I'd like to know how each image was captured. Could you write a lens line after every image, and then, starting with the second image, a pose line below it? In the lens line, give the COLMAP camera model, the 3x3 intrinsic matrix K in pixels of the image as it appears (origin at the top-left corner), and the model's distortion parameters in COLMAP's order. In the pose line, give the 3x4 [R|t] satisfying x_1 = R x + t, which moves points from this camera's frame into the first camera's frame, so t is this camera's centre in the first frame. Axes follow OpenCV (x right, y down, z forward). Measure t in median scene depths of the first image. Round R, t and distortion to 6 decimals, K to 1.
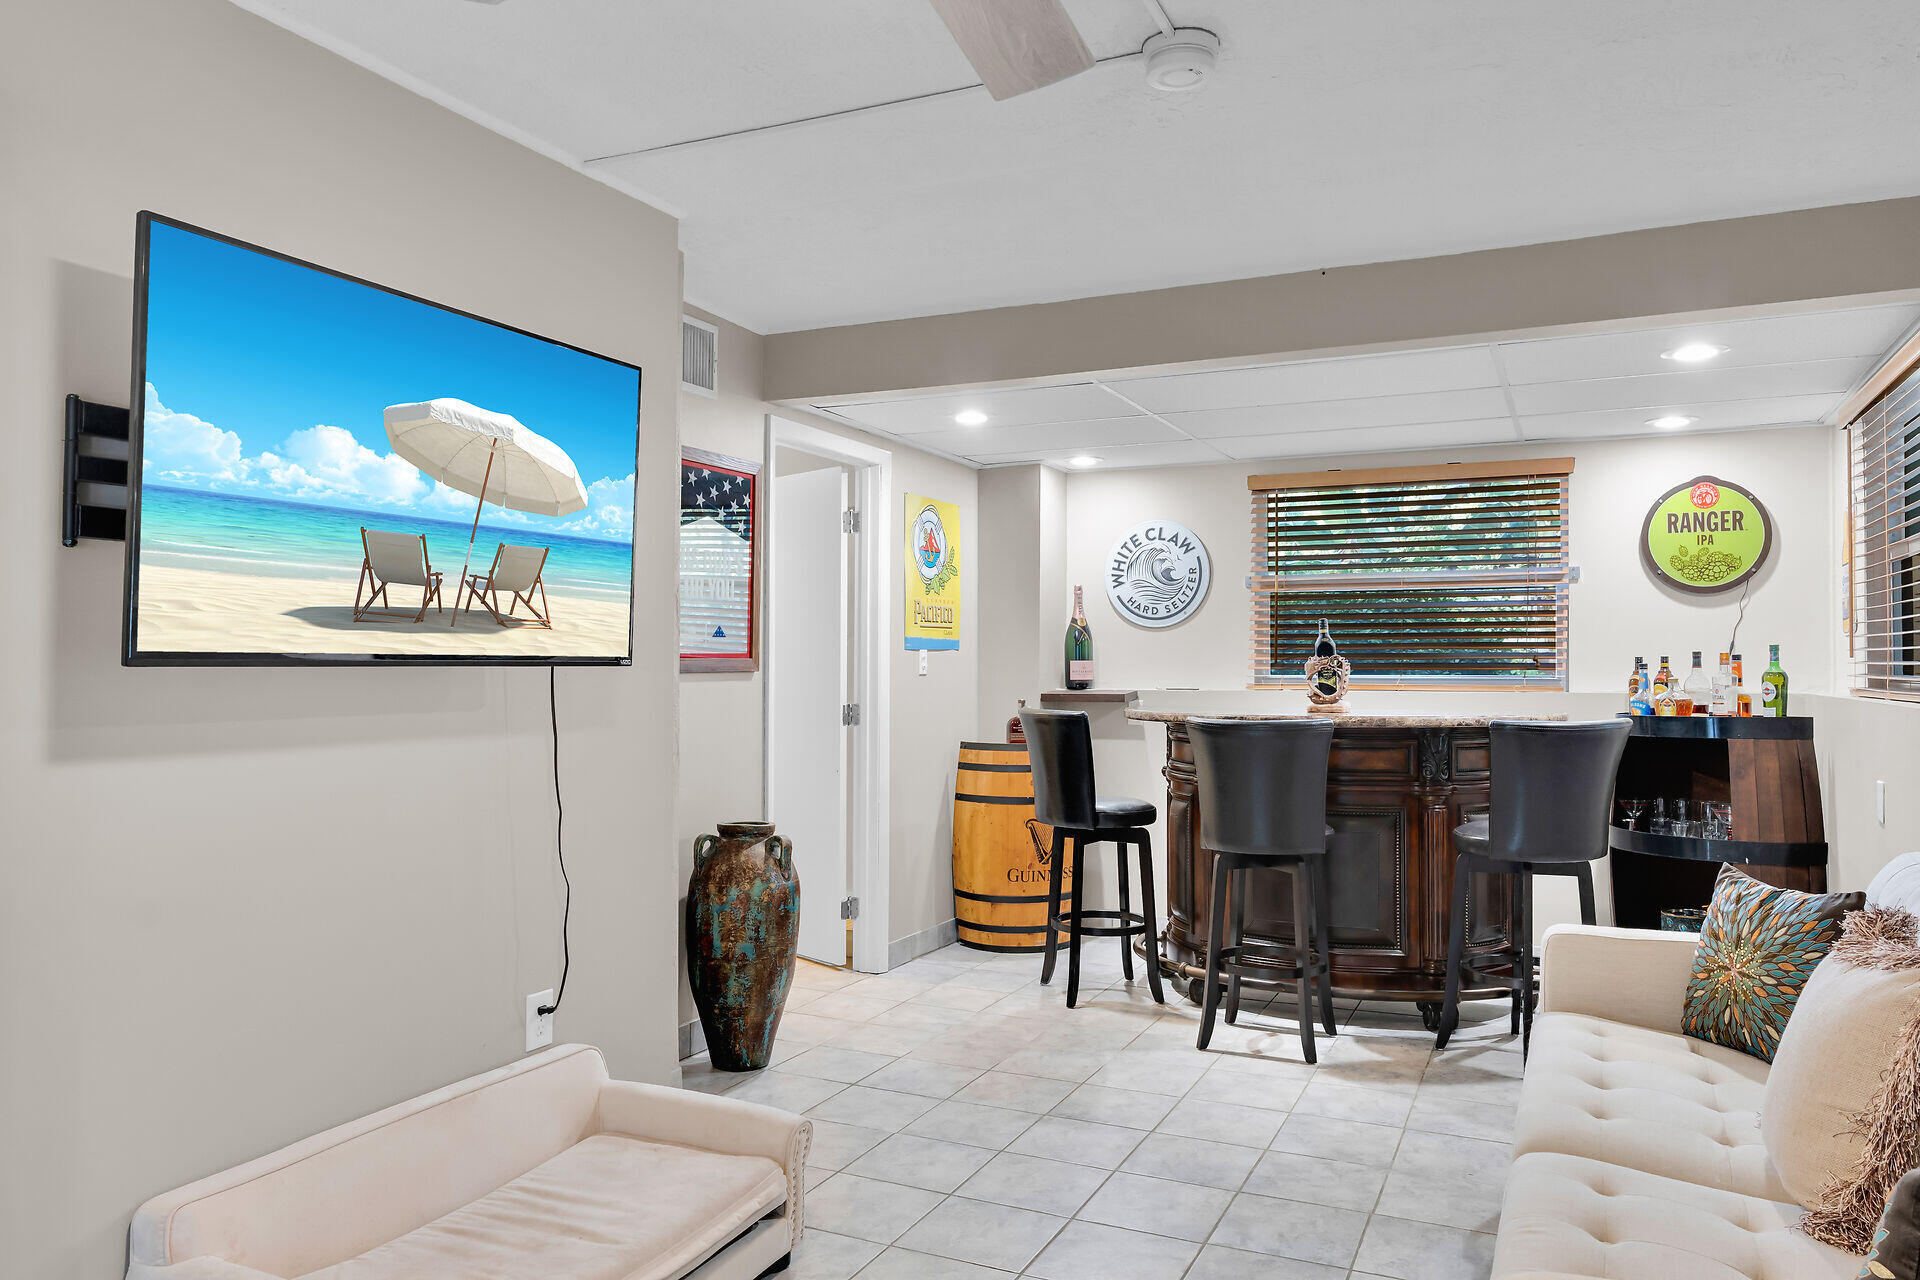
lens RADIAL K [[1380.4, 0, 953.9], [0, 1380.4, 652.7], [0, 0, 1]] dist [-0.007247, 0.005081]
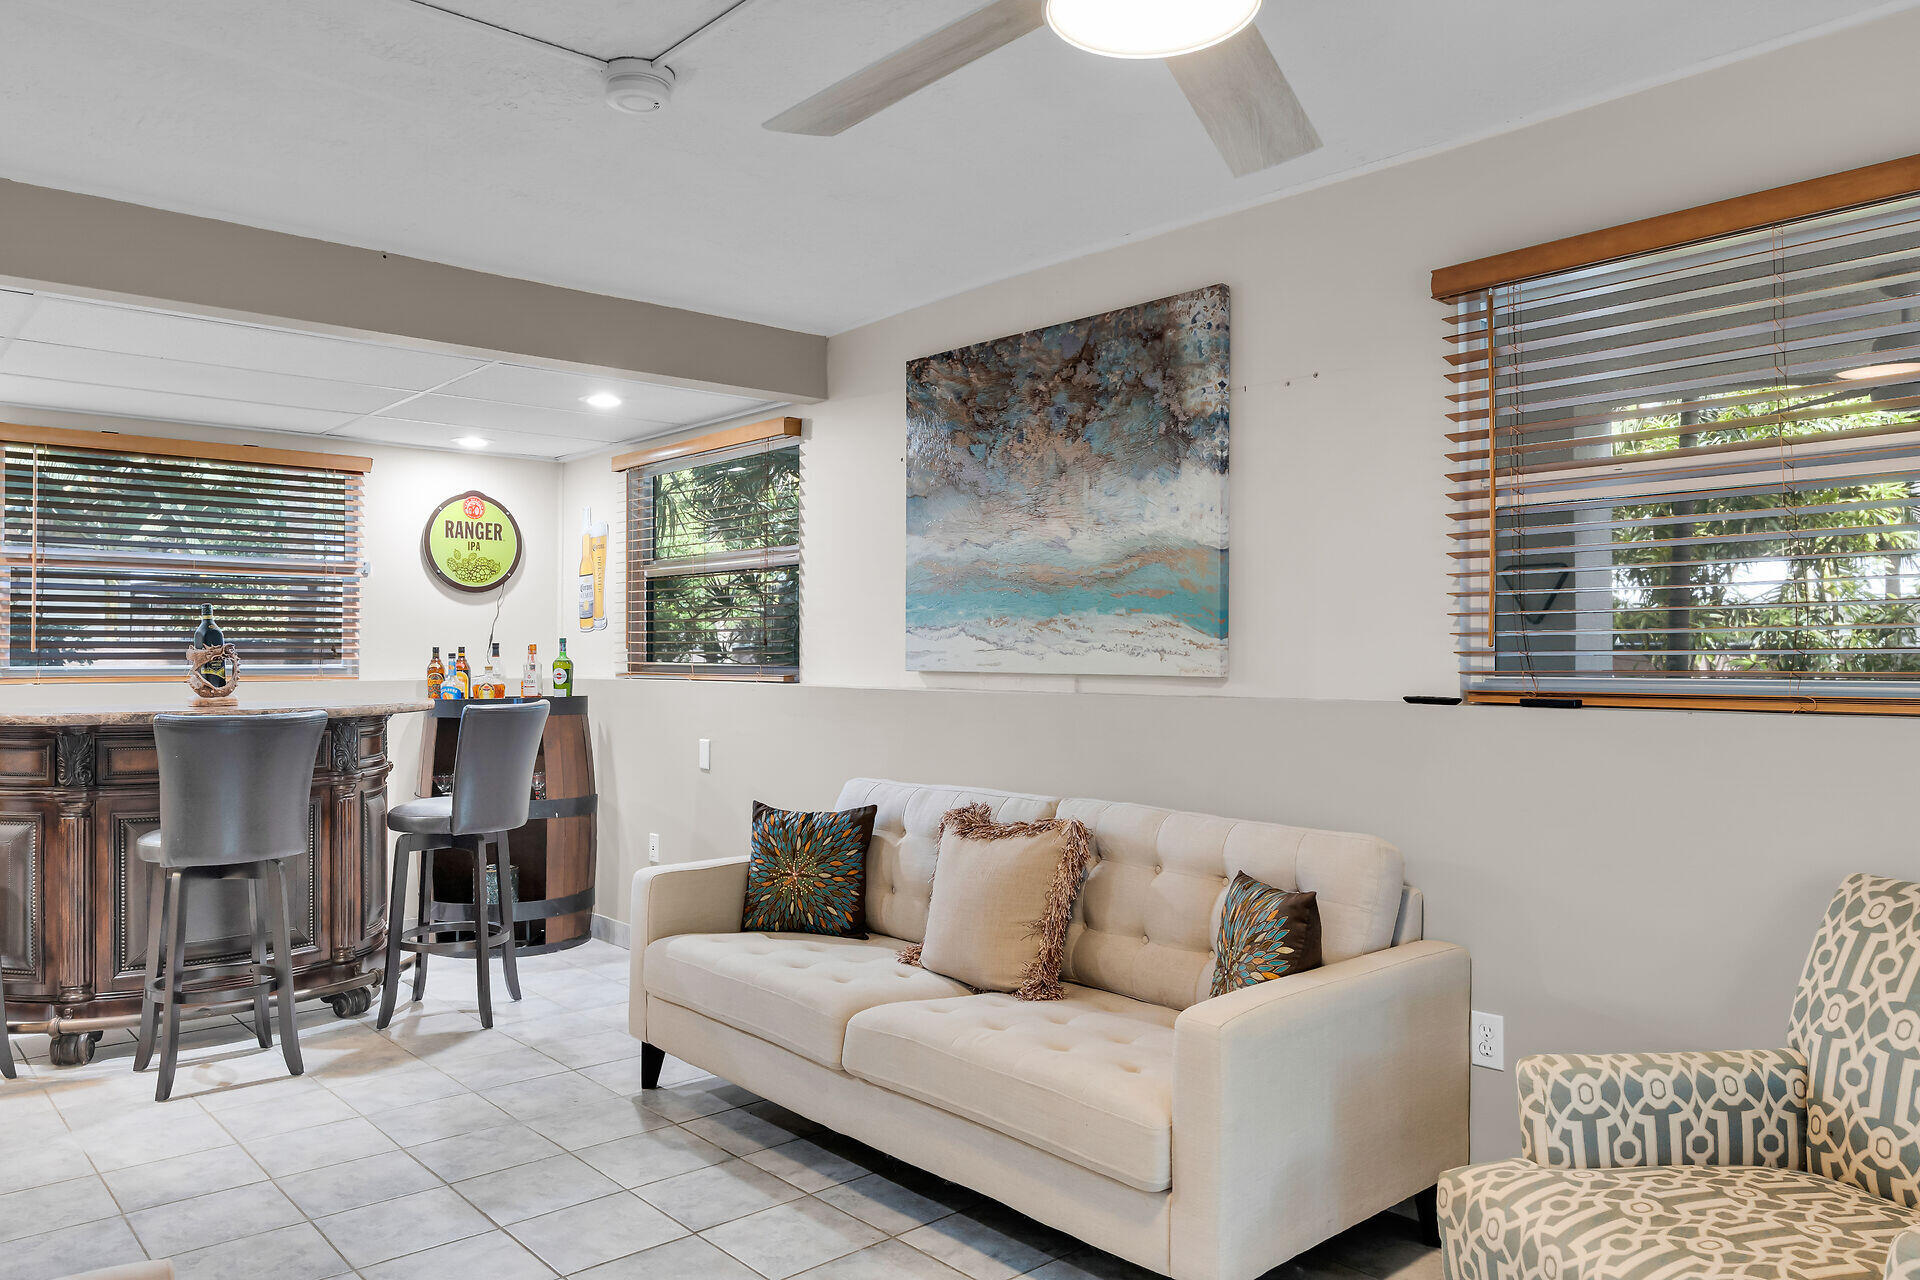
lens RADIAL K [[1380.4, 0, 976.0], [0, 1380.4, 651.7], [0, 0, 1]] dist [-0.007247, 0.005081]
pose [[0.368689, 0.001987, 0.929551, -0.413767], [-0.007054, 0.999975, 0.000661, 0.002940], [-0.929526, -0.006801, 0.368693, 0.203003]]
